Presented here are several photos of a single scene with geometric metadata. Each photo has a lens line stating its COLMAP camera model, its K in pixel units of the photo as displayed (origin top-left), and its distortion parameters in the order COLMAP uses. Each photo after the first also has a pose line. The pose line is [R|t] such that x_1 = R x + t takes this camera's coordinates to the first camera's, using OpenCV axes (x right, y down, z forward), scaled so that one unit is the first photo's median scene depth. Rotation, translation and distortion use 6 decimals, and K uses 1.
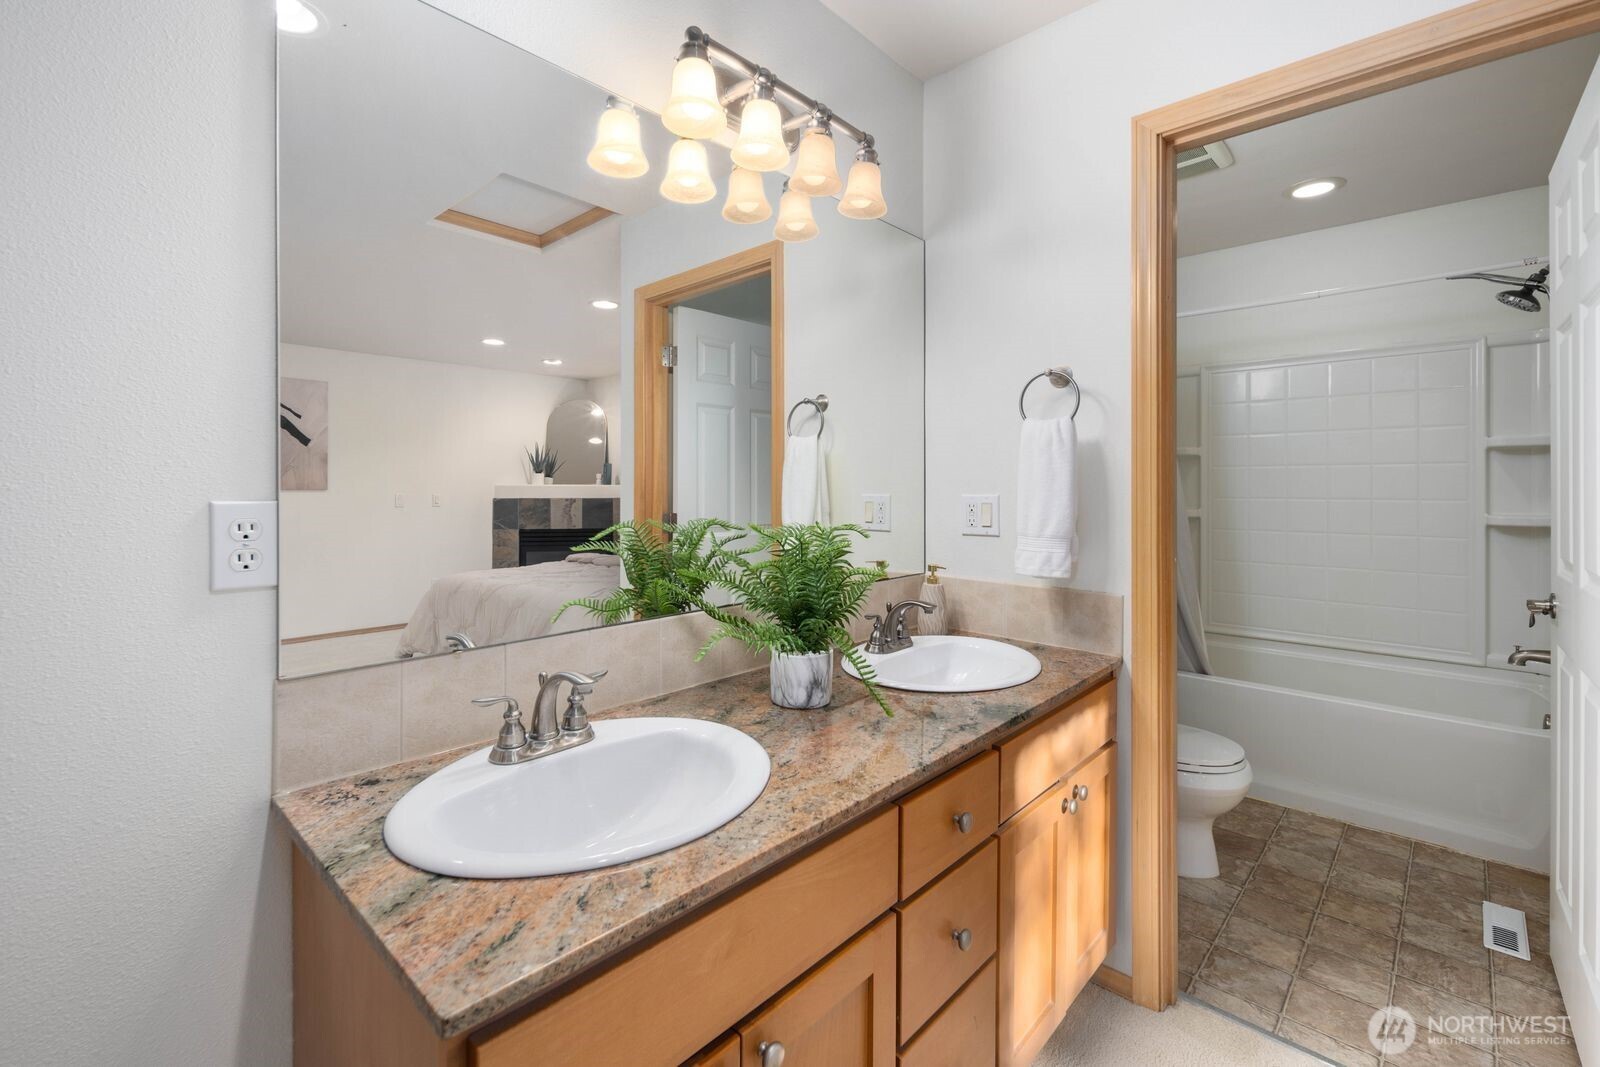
lens RADIAL K [[695.7, 0, 805.8], [0, 695.7, 484.7], [0, 0, 1]] dist [-0.009930, 0.000286]
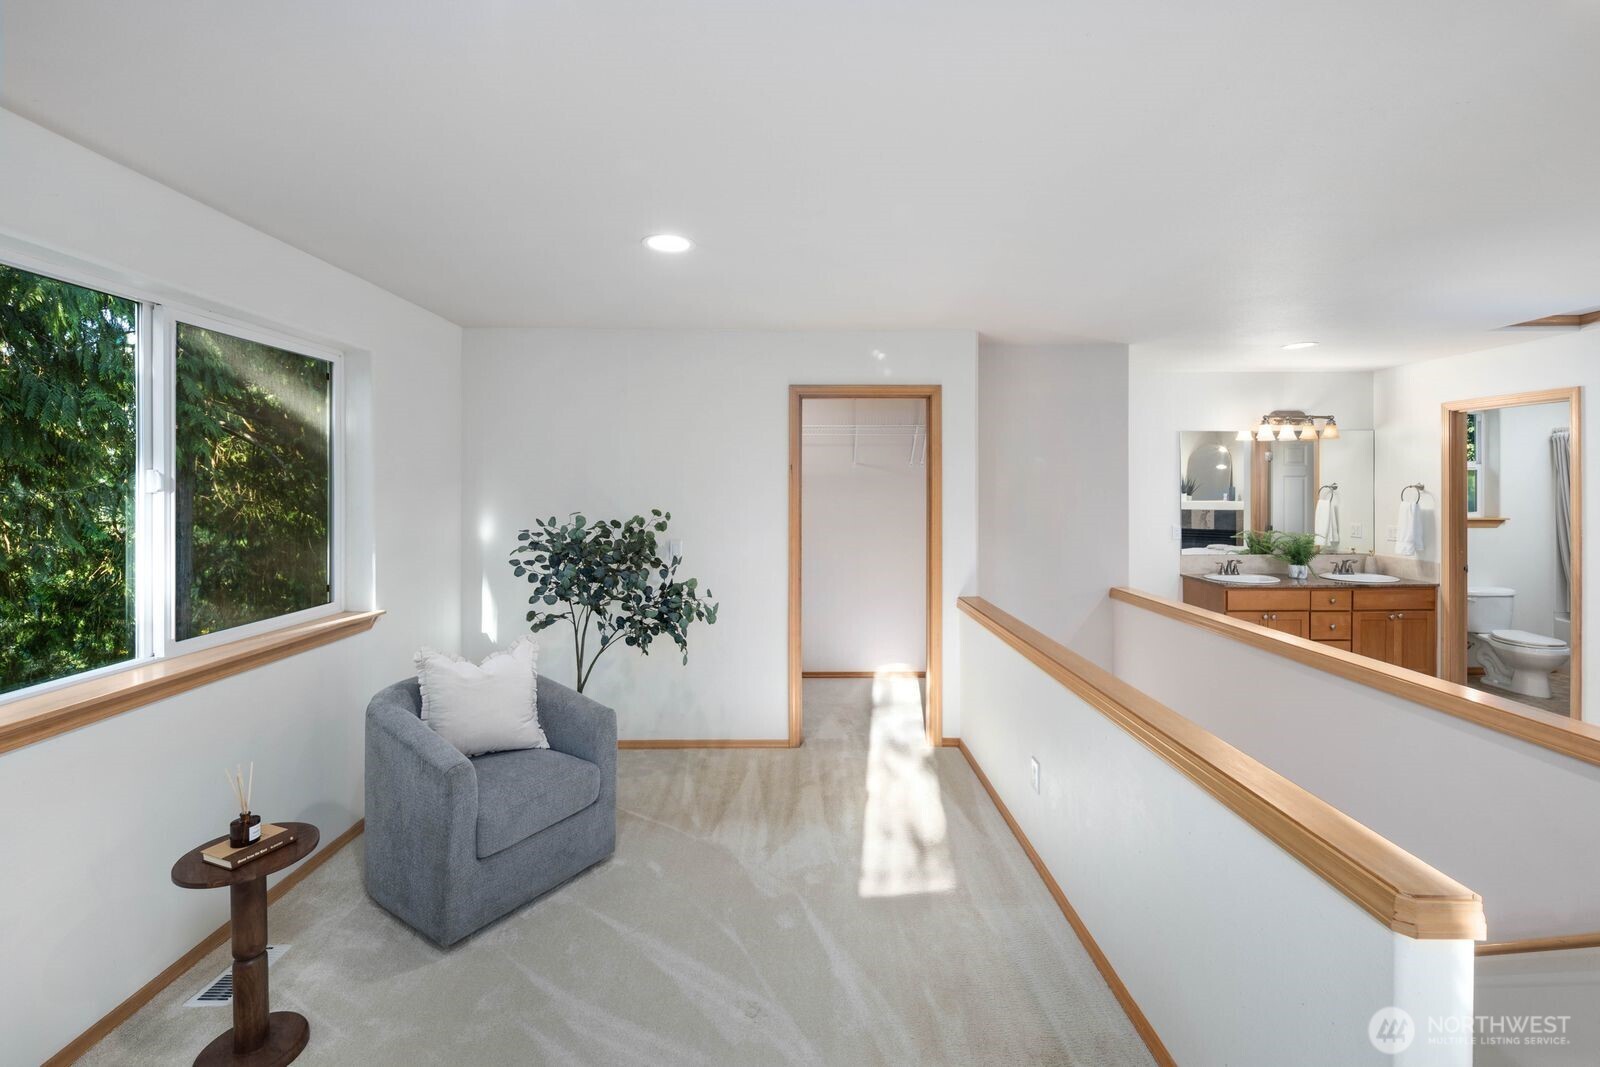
lens RADIAL K [[695.7, 0, 794.6], [0, 695.7, 490.2], [0, 0, 1]] dist [-0.009930, 0.000286]
pose [[0.675712, 0.001191, -0.737165, 0.565546], [0.011143, 0.999868, 0.011829, -0.160004], [0.737082, -0.016207, 0.675609, -2.224668]]
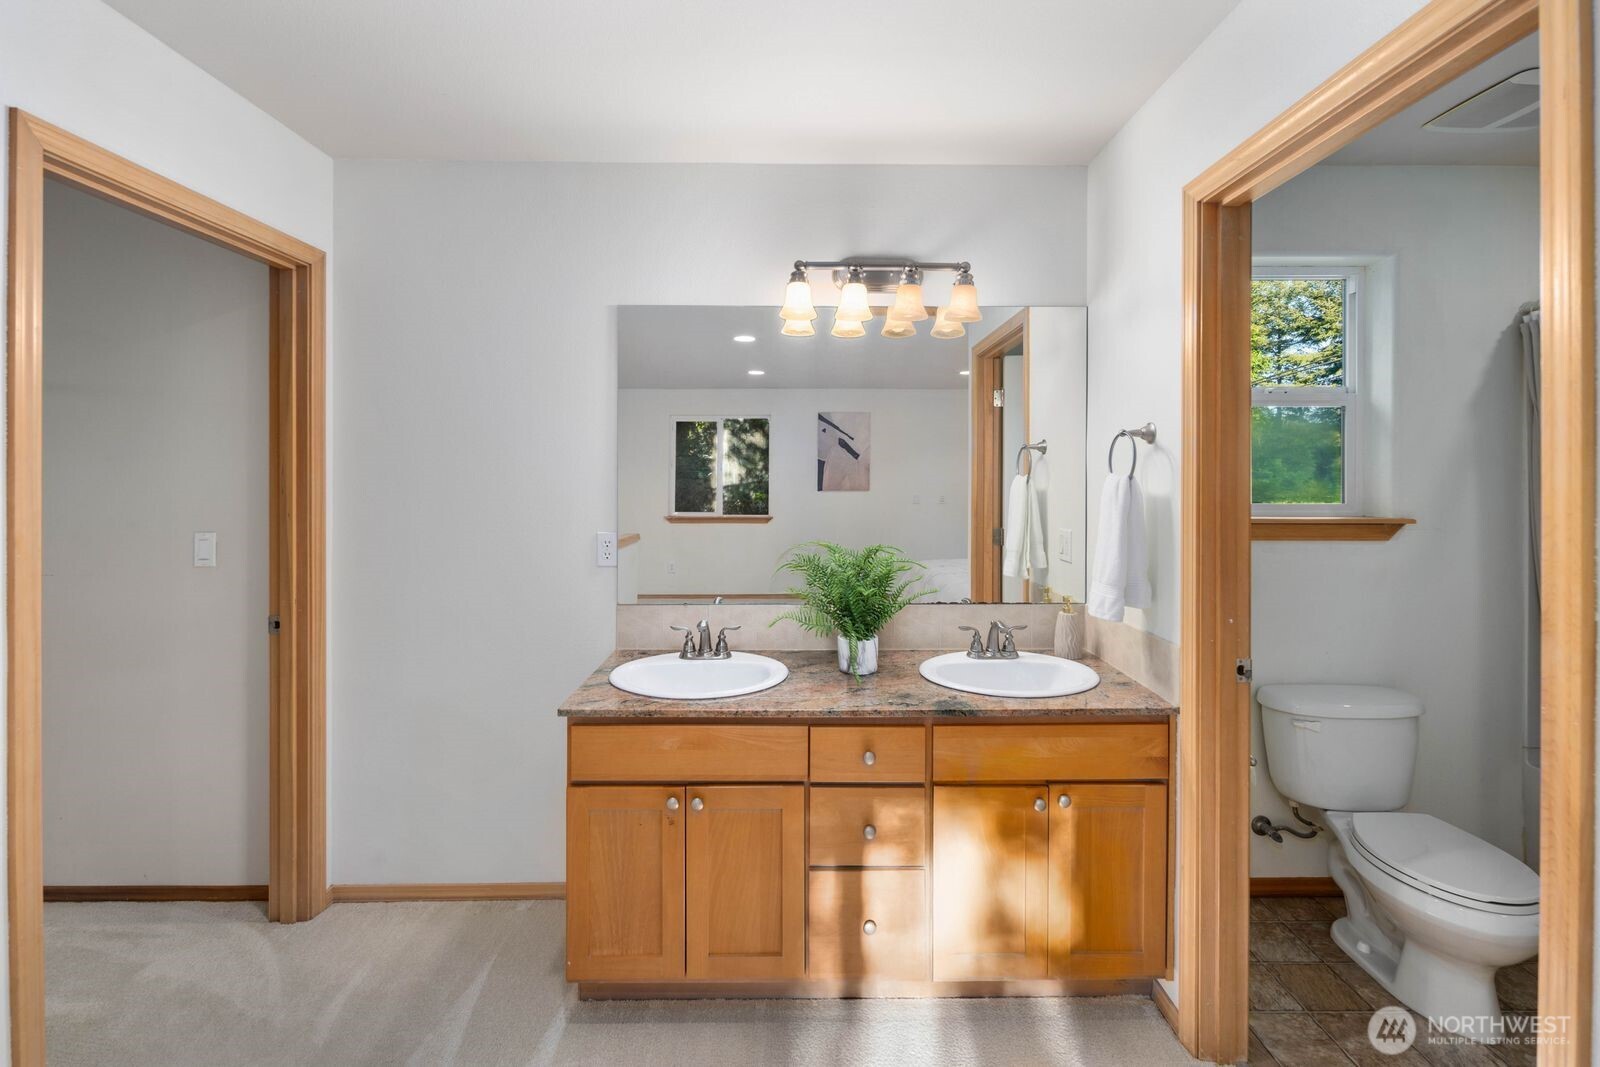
lens RADIAL K [[695.7, 0, 807.3], [0, 695.7, 467.5], [0, 0, 1]] dist [-0.009930, 0.000286]
pose [[0.678766, -0.006480, -0.734326, 0.618325], [0.002963, 0.999977, -0.006086, -0.078271], [0.734349, 0.001956, 0.678769, -0.083485]]
